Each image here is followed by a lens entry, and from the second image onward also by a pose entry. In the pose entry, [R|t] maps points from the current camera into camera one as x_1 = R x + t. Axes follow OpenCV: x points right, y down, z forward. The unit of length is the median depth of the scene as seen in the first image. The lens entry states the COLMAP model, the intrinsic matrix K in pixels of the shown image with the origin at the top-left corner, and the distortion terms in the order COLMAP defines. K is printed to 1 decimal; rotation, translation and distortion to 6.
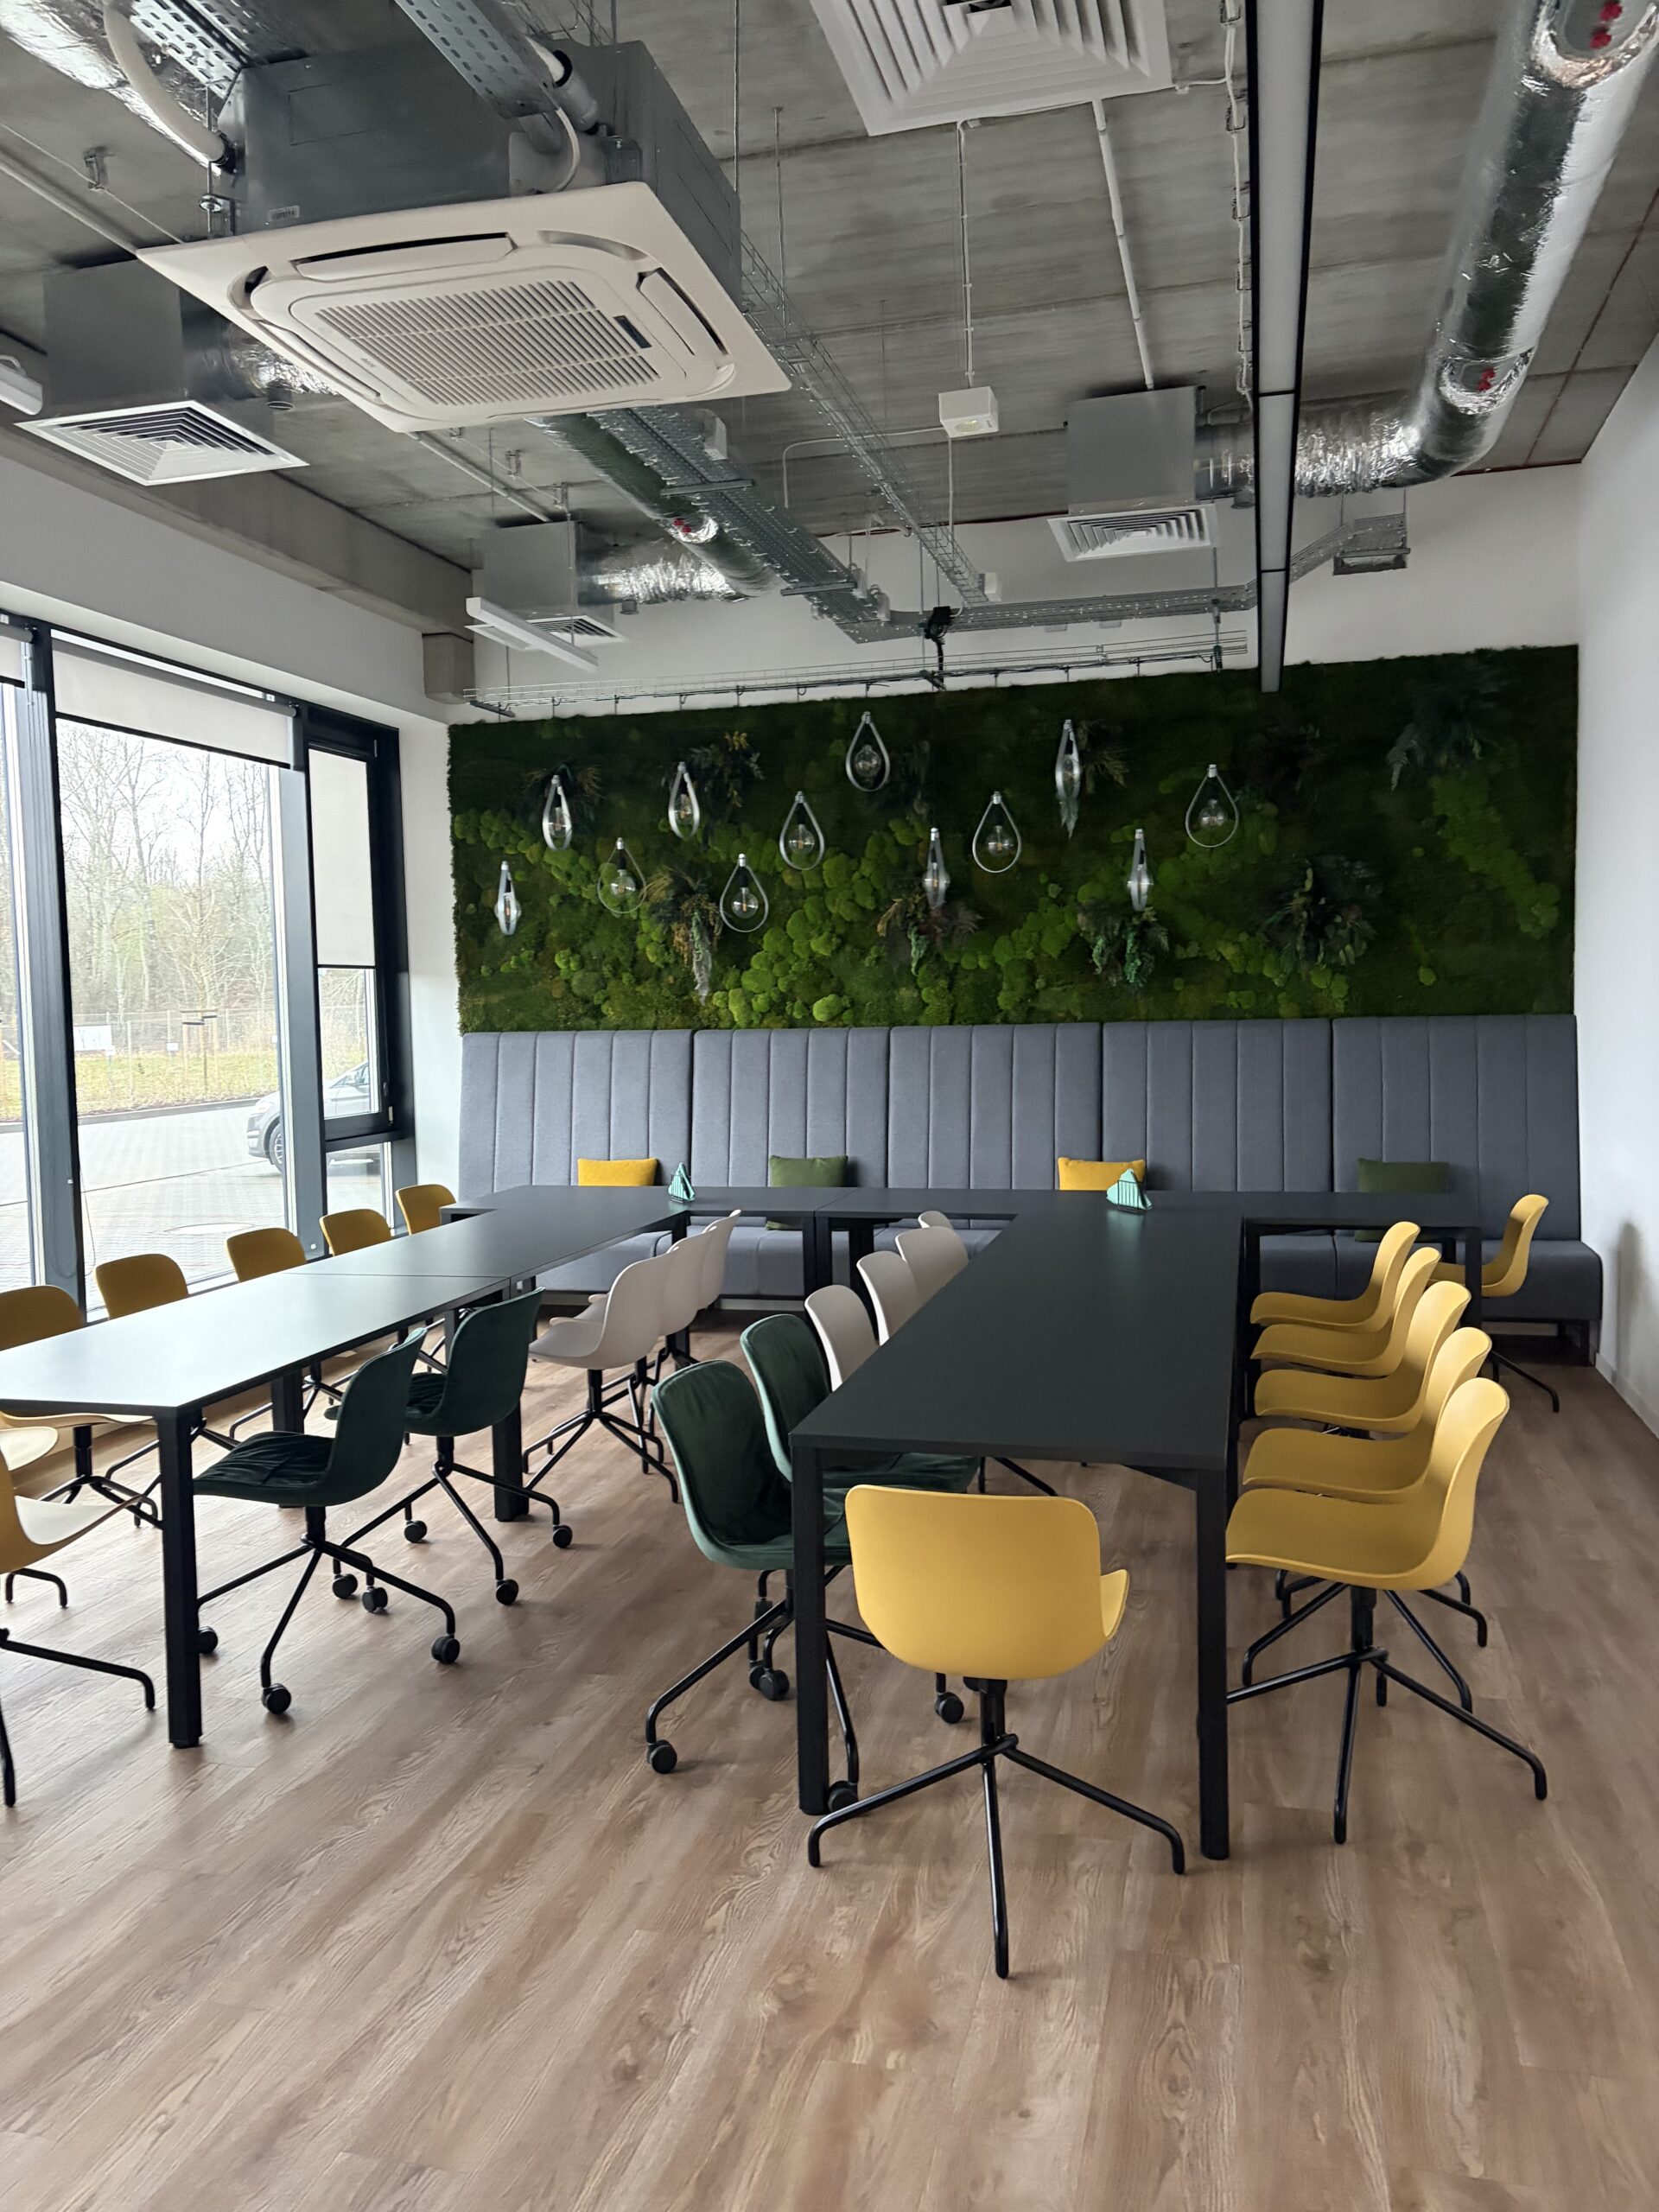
lens RADIAL K [[1671.9, 0, 822.1], [0, 1671.9, 1107.0], [0, 0, 1]] dist [-0.013846, -0.003644]
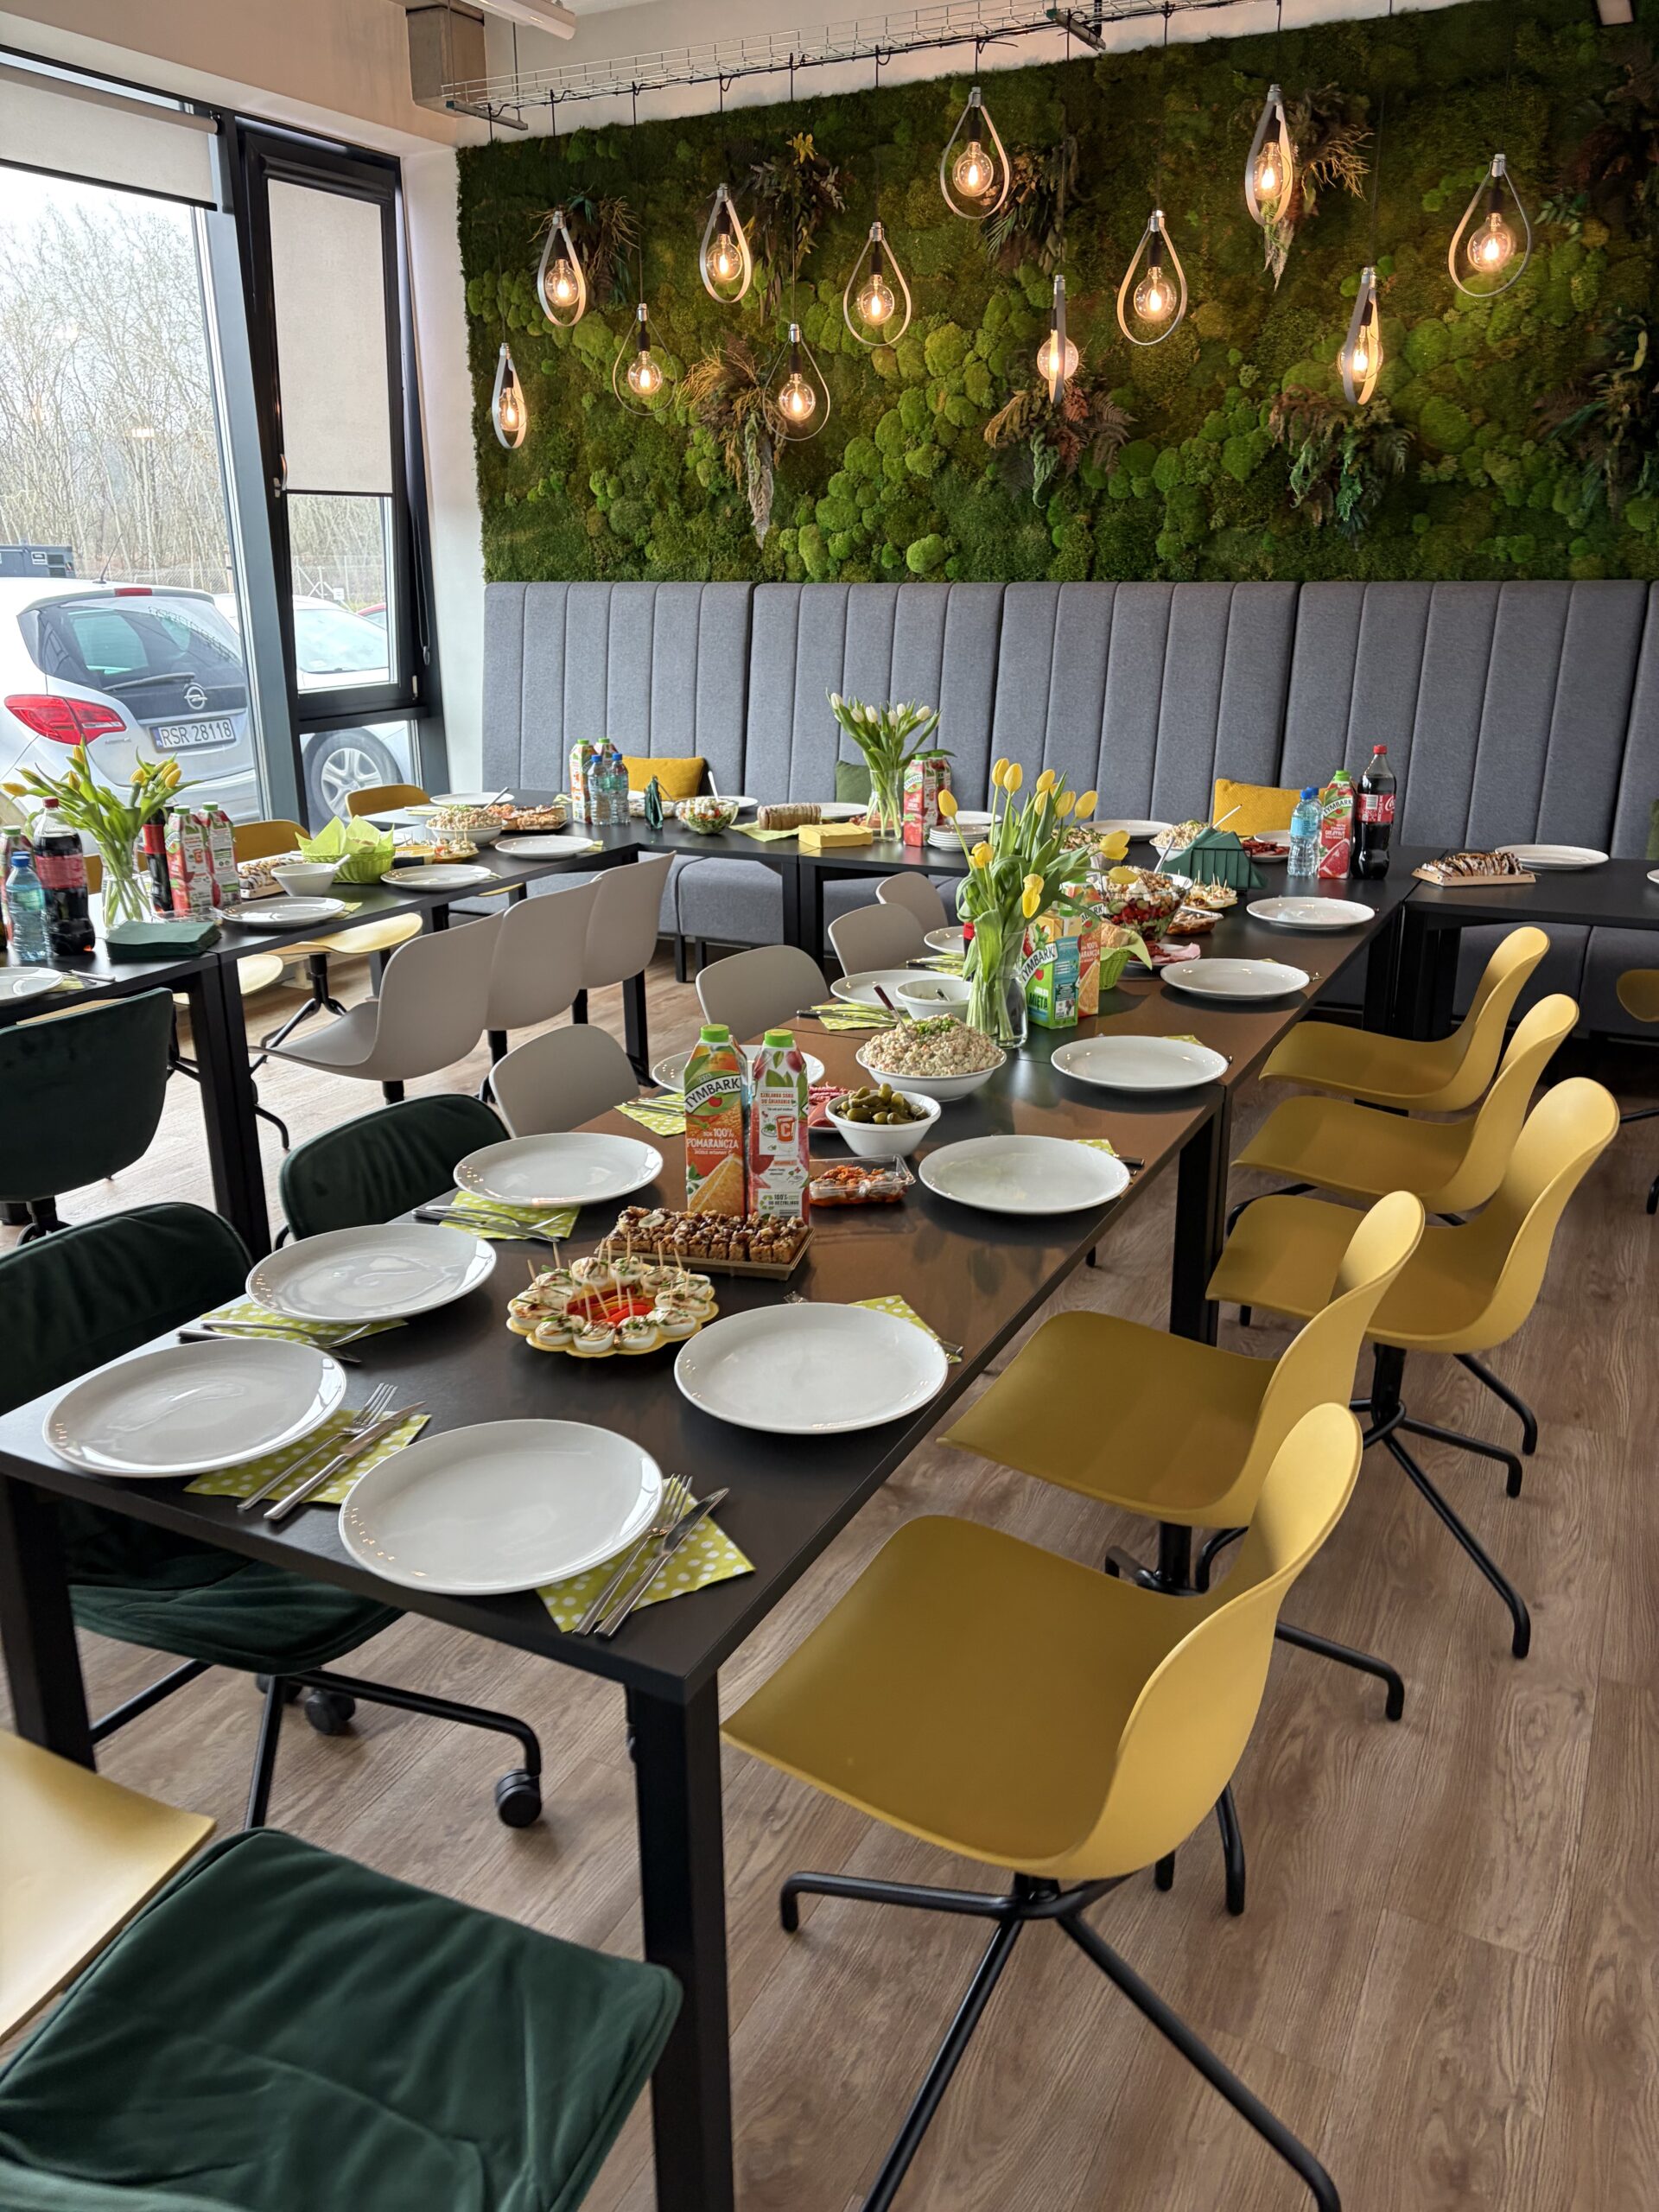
lens RADIAL K [[1671.9, 0, 838.7], [0, 1671.9, 1109.3], [0, 0, 1]] dist [-0.013846, -0.003644]
pose [[0.979115, 0.073637, -0.189503, 0.122414], [-0.021773, 0.964720, 0.262376, -0.015951], [0.202138, -0.252770, 0.946175, 0.246553]]
